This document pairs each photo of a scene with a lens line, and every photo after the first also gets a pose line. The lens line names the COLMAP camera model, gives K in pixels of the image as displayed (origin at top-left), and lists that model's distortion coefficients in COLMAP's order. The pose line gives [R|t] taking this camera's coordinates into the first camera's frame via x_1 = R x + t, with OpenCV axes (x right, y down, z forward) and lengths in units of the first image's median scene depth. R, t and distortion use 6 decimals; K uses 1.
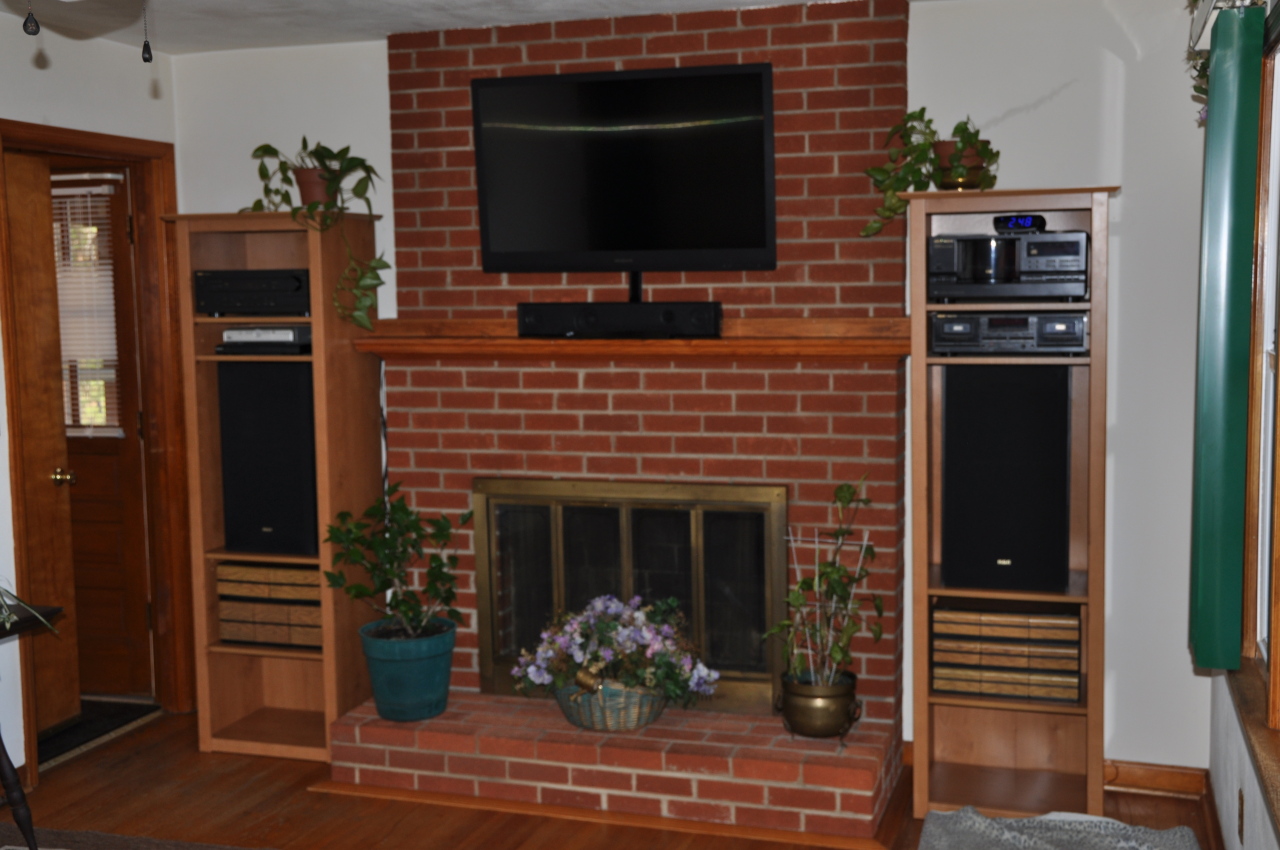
lens RADIAL K [[1507.2, 0, 640.0], [0, 1507.2, 416.2], [0, 0, 1]] dist [0.069059, 0.000000]
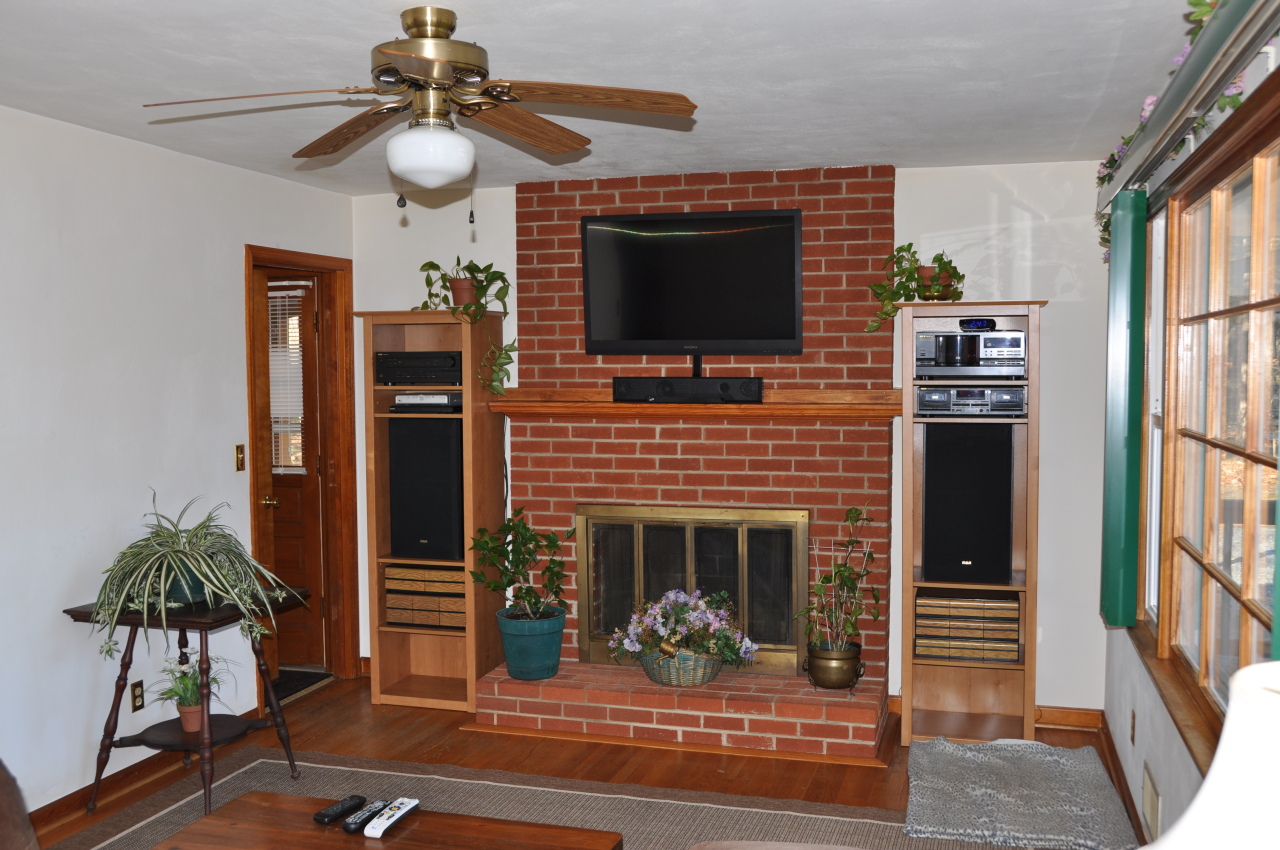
lens RADIAL K [[1264.9, 0, 637.9], [0, 1264.9, 431.3], [0, 0, 1]] dist [-0.029632, 0.000000]
pose [[0.999534, 0.007572, 0.029587, -0.094503], [-0.006532, 0.999363, -0.035086, 0.015477], [-0.029834, 0.034876, 0.998946, -0.159406]]
